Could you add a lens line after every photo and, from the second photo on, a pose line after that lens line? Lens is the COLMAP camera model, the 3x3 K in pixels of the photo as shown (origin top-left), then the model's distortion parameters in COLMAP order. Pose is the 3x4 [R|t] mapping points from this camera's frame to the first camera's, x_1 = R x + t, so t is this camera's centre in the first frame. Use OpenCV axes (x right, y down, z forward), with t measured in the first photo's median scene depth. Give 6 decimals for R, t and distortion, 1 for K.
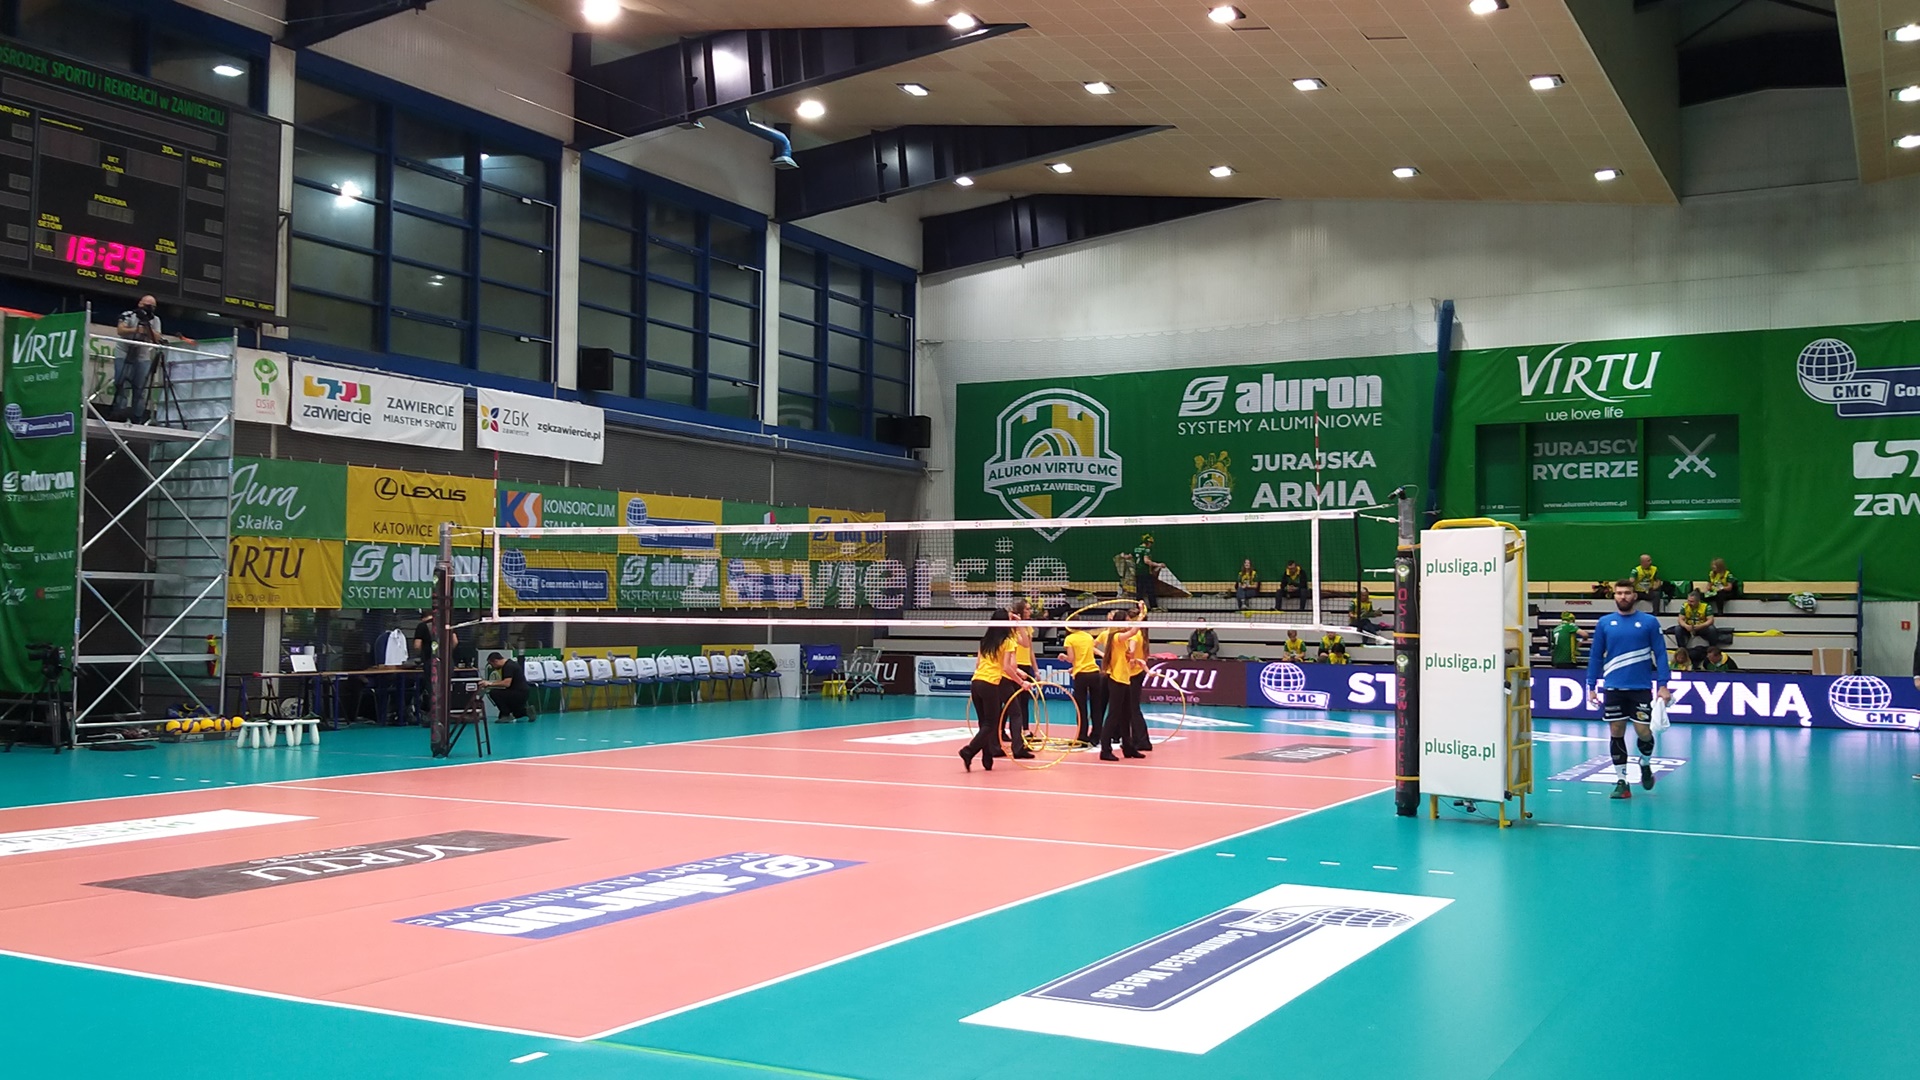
lens RADIAL K [[1777.0, 0, 957.9], [0, 1777.0, 544.5], [0, 0, 1]] dist [0.106074, -0.209557]
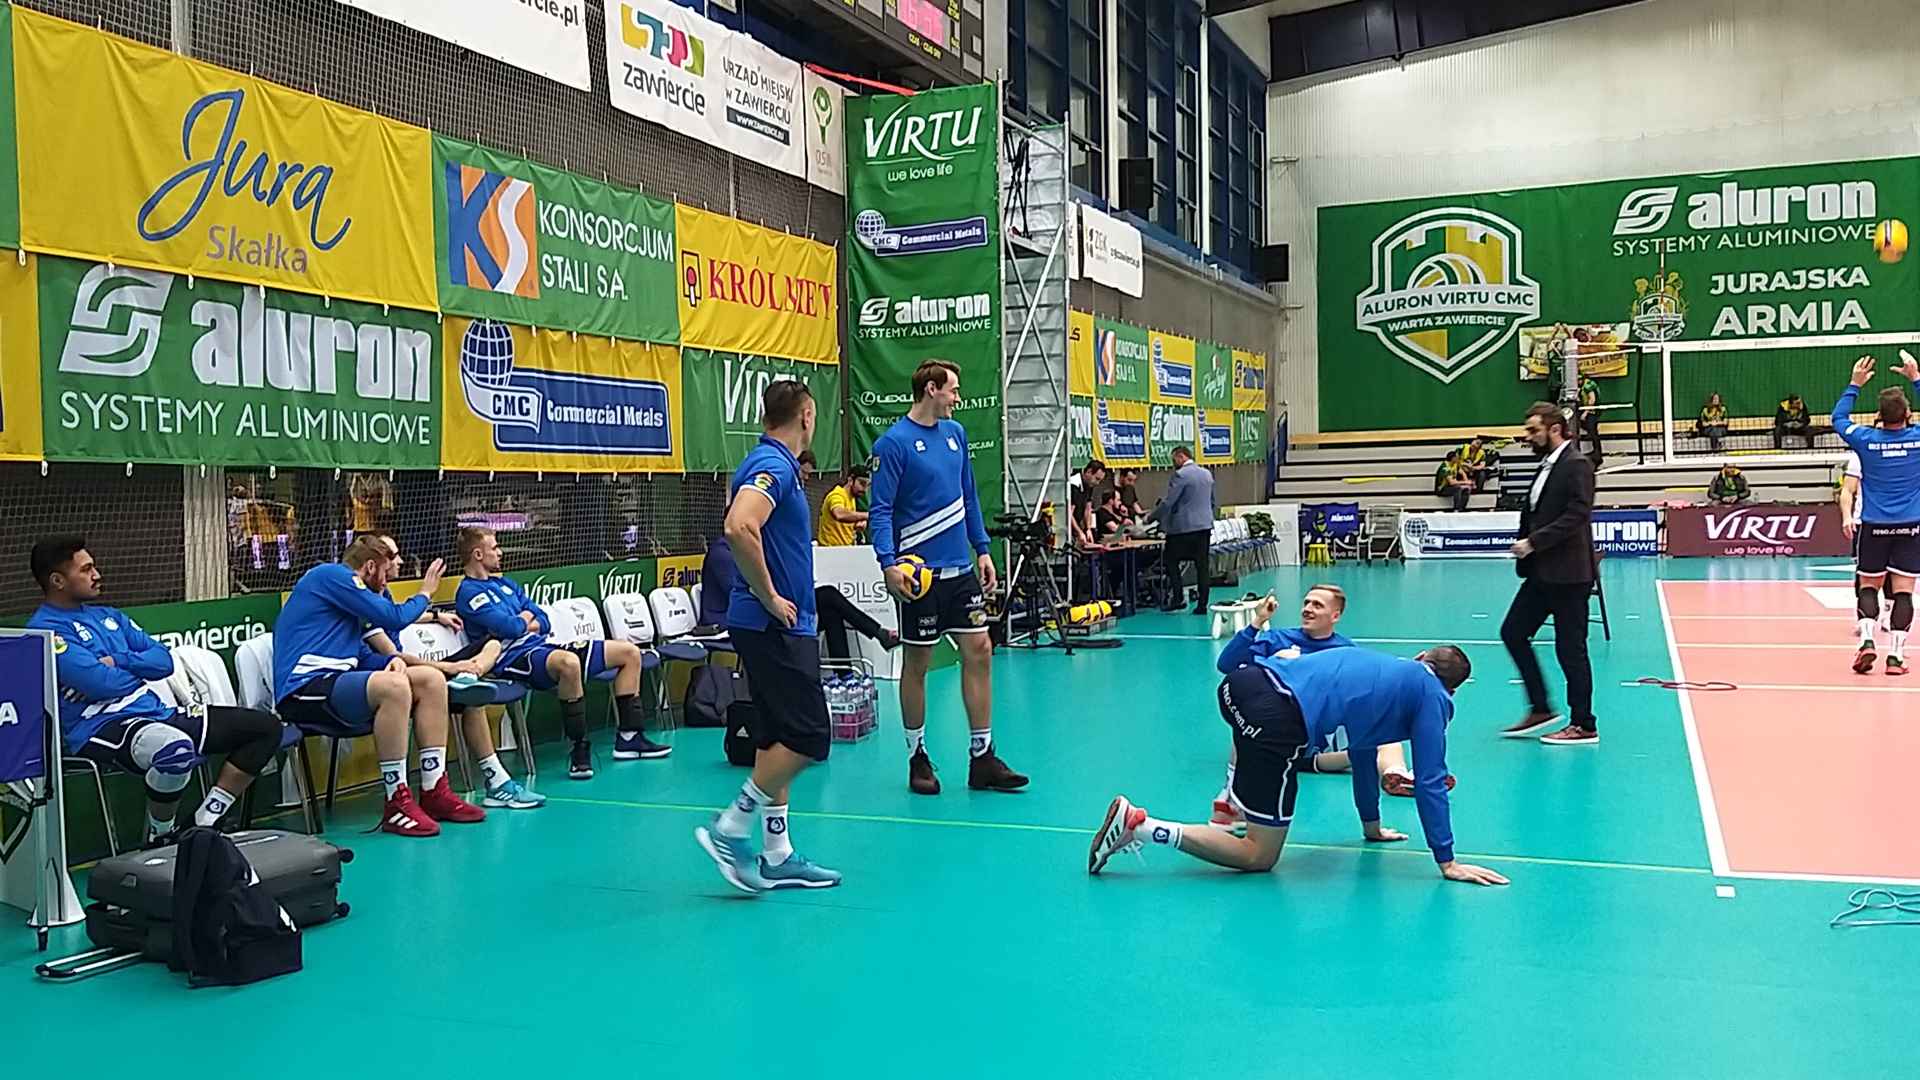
lens RADIAL K [[1811.8, 0, 823.4], [0, 1811.8, 558.4], [0, 0, 1]] dist [-0.022084, 0.000000]
pose [[0.997823, -0.036870, 0.054676, -0.362959], [0.032493, 0.996353, 0.078903, 0.005328], [-0.057386, -0.076955, 0.995382, 0.133292]]
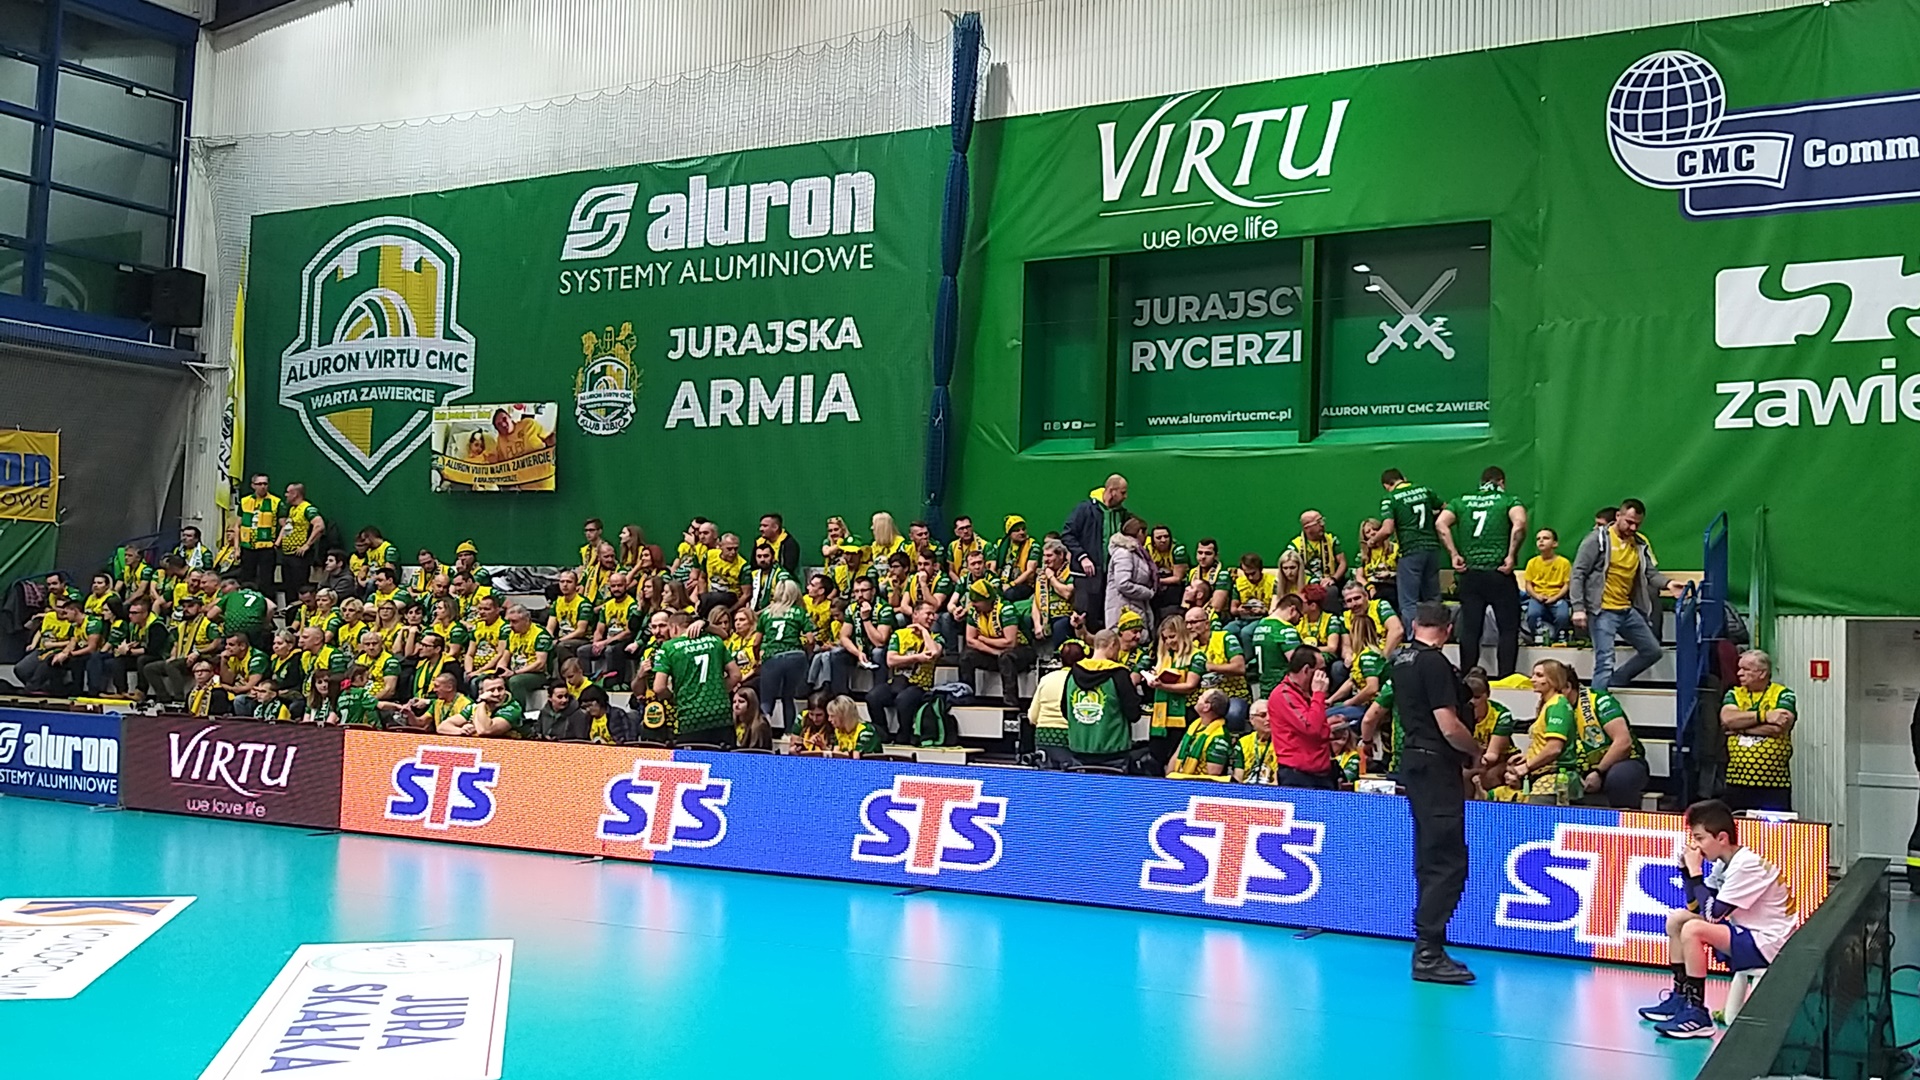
lens RADIAL K [[1792.1, 0, 1071.1], [0, 1792.1, 539.3], [0, 0, 1]] dist [0.043006, 0.000000]
pose [[0.999455, 0.020837, 0.025588, 0.300095], [-0.020333, 0.999597, -0.019790, 0.022888], [-0.025990, 0.019259, 0.999477, 0.507076]]
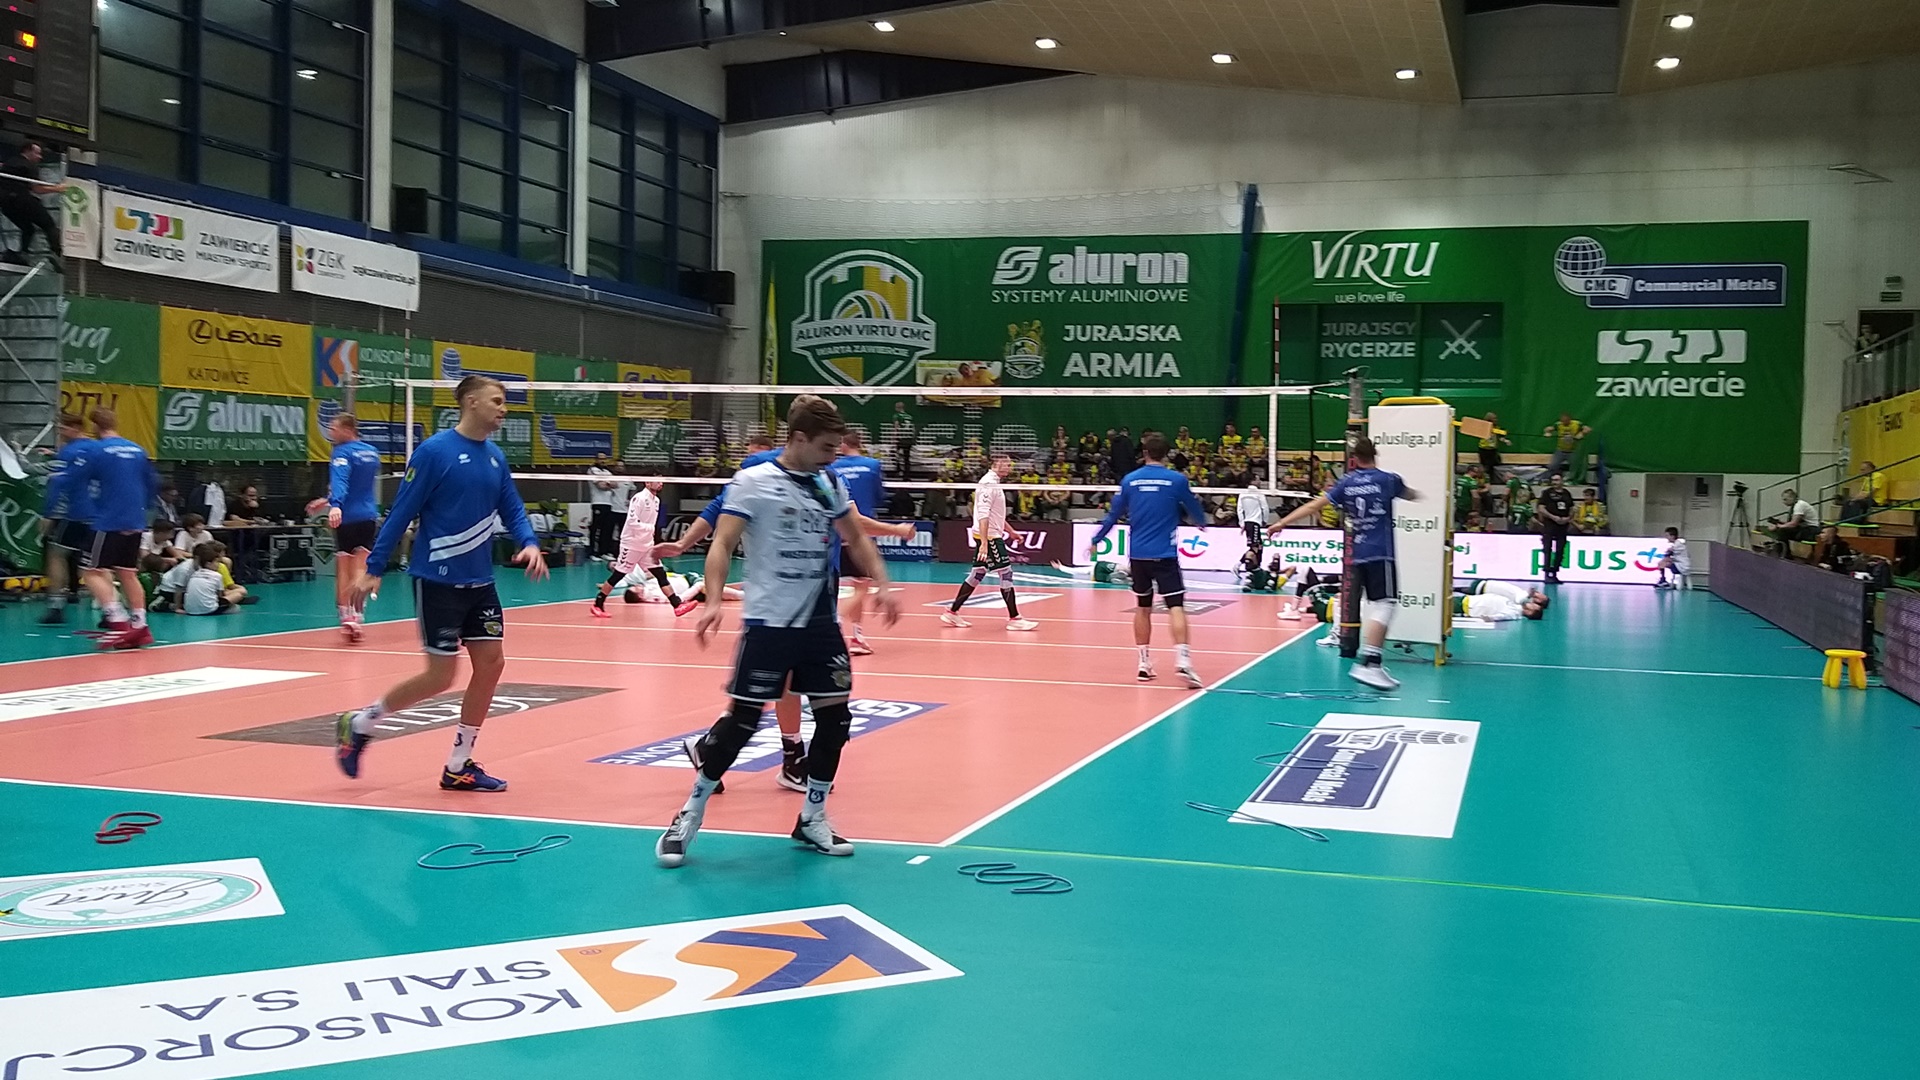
lens RADIAL K [[1777.0, 0, 1099.8], [0, 1777.0, 564.4], [0, 0, 1]] dist [0.106074, -0.209557]
pose [[0.970314, -0.000137, 0.241849, -0.071599], [-0.021152, 0.996120, 0.085427, -0.000420], [-0.240923, -0.088007, 0.966546, -0.019551]]
